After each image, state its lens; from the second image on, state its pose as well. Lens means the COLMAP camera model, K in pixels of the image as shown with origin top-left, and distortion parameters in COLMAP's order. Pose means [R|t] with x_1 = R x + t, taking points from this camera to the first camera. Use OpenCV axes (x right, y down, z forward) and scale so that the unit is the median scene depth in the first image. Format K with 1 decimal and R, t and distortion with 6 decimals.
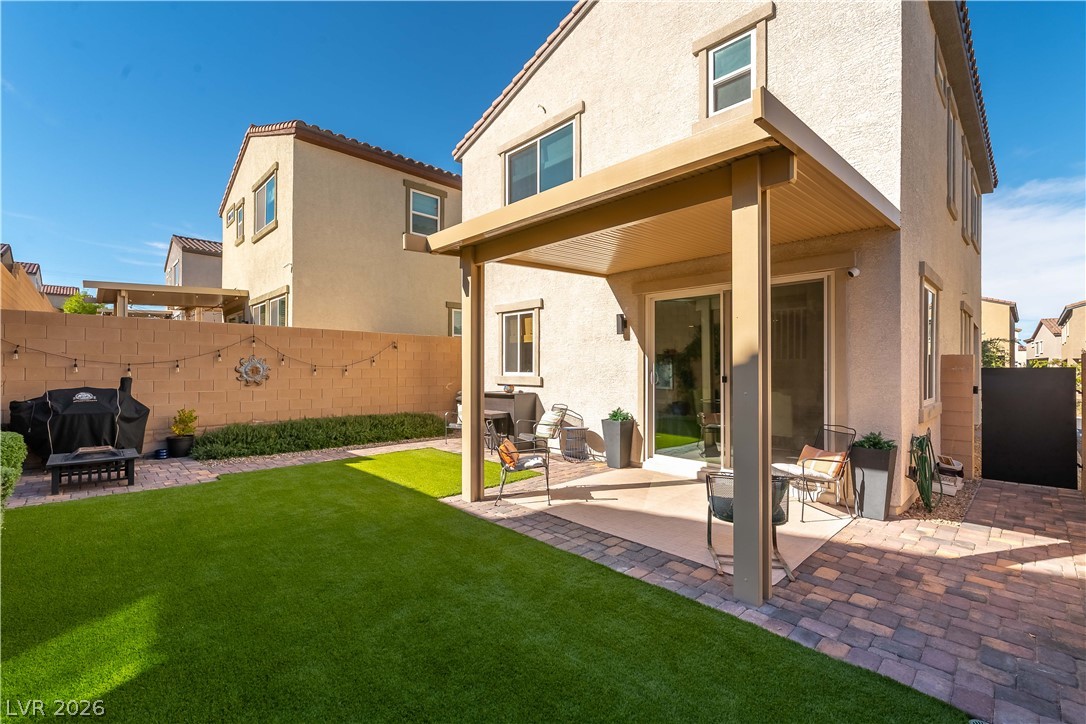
lens RADIAL K [[471.5, 0, 542.5], [0, 471.5, 367.3], [0, 0, 1]] dist [-0.001653, -0.000242]
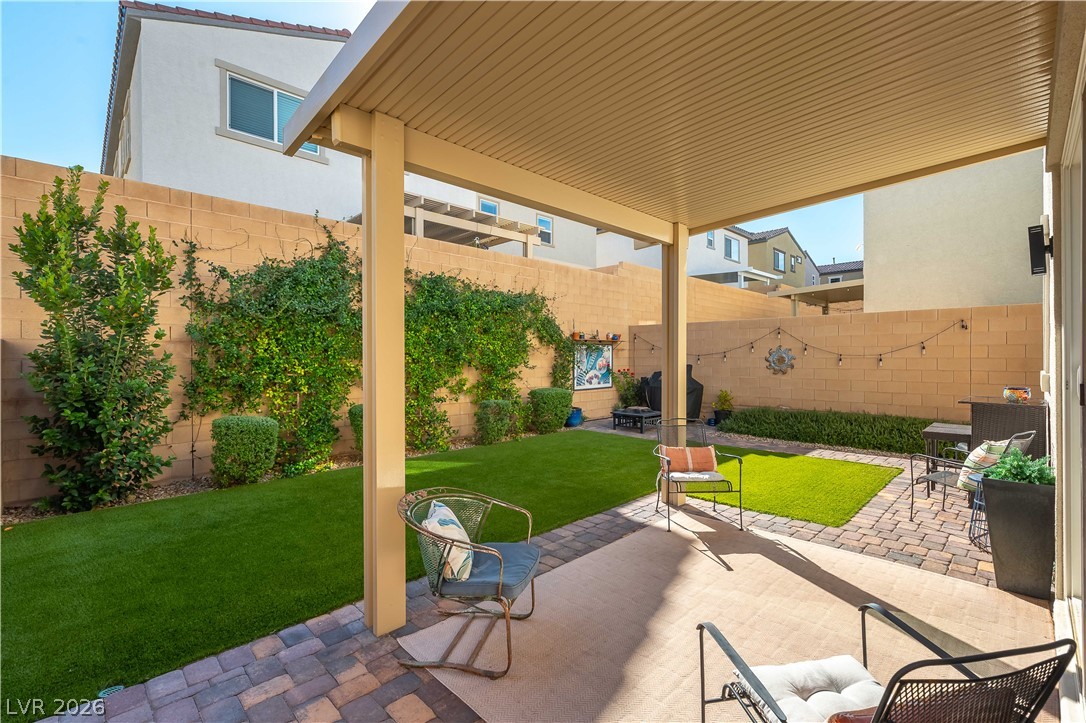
lens RADIAL K [[476.9, 0, 555.2], [0, 476.9, 360.5], [0, 0, 1]] dist [-0.000373, -0.000200]
pose [[0.015627, 0.003287, -0.999872, 0.812862], [0.008421, 0.999959, 0.003419, 0.000359], [0.999842, -0.008474, 0.015599, 0.797781]]
